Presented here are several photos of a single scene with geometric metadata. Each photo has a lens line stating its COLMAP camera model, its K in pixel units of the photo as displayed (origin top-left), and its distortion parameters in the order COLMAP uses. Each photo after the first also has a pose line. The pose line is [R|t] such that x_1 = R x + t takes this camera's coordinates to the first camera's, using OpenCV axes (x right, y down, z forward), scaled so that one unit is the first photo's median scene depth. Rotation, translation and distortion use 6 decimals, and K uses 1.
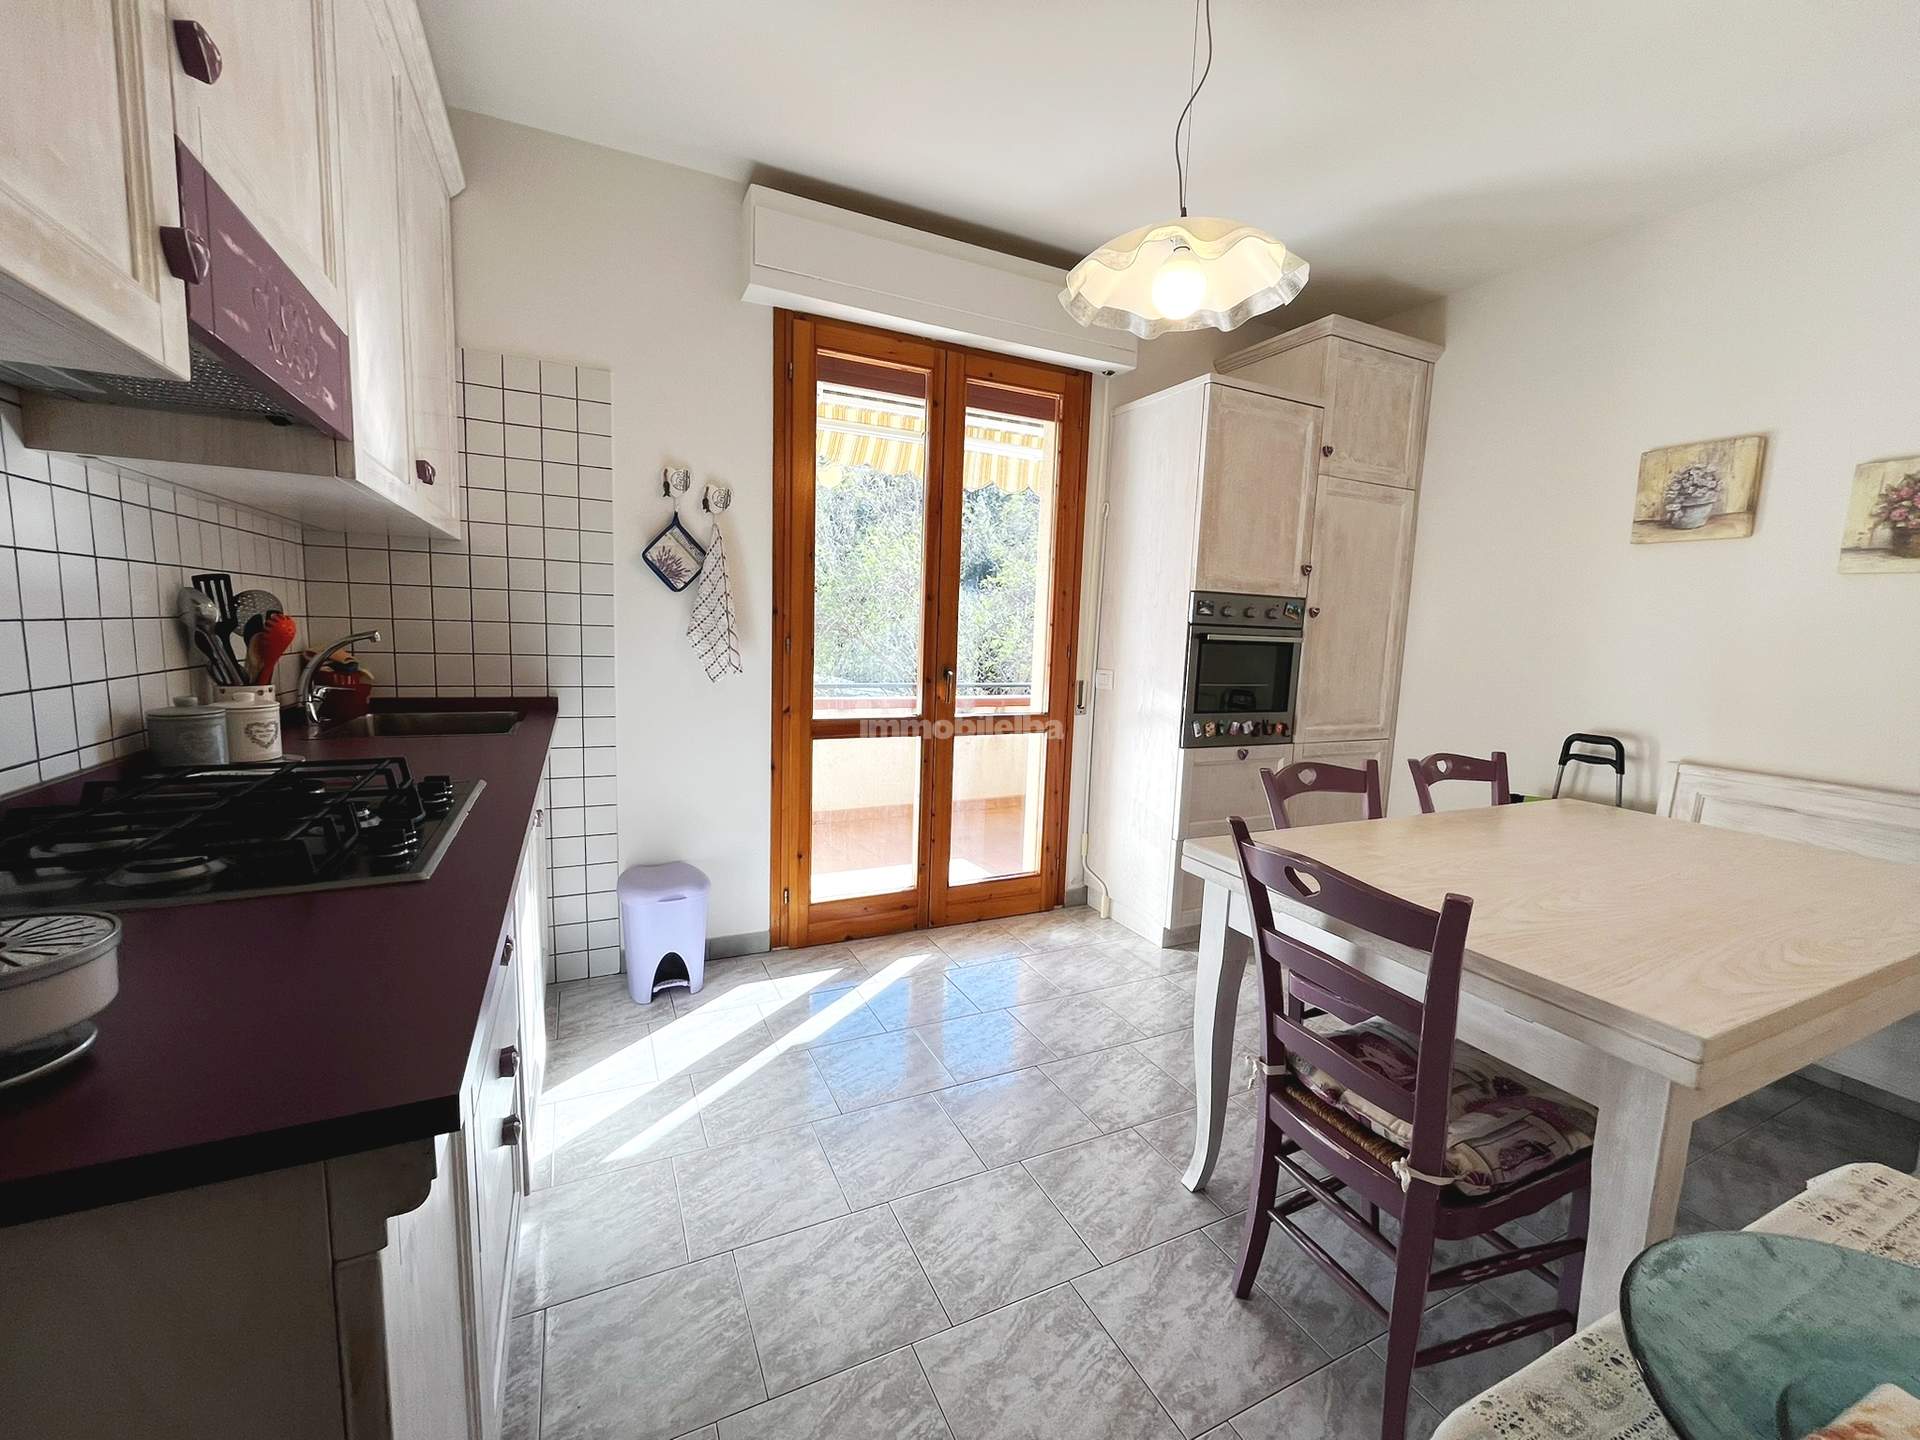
lens RADIAL K [[777.5, 0, 959.2], [0, 777.5, 723.6], [0, 0, 1]] dist [-0.003717, -0.001485]
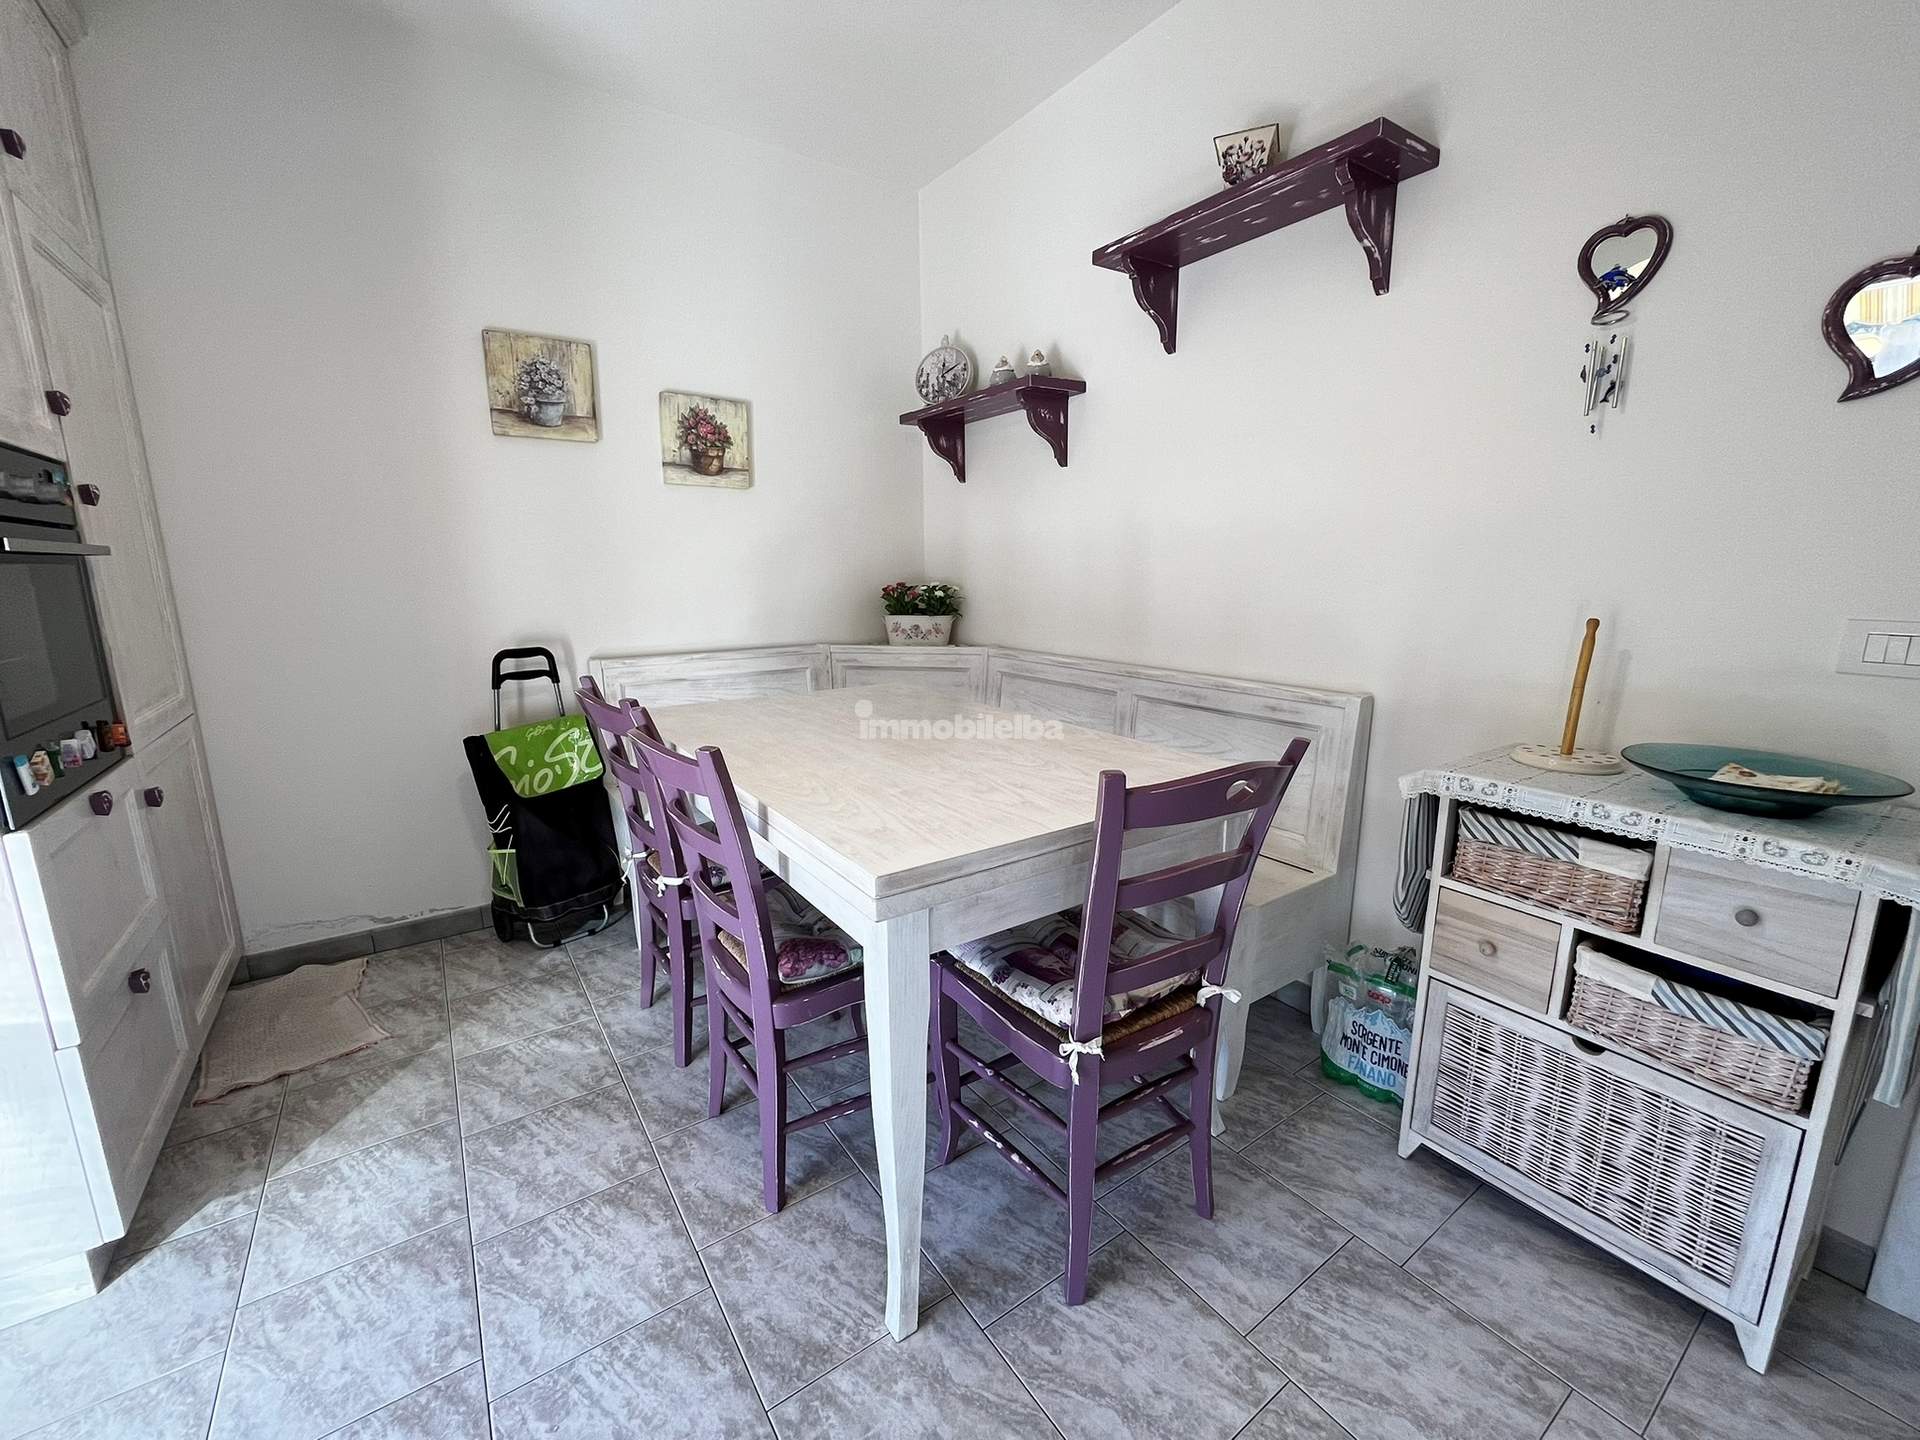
lens RADIAL K [[777.5, 0, 957.2], [0, 777.5, 725.9], [0, 0, 1]] dist [-0.003717, -0.001485]
pose [[-0.159045, -0.231514, 0.959743, -0.293028], [0.124597, 0.959637, 0.252136, -0.113538], [-0.979378, 0.159682, -0.123779, 1.096174]]
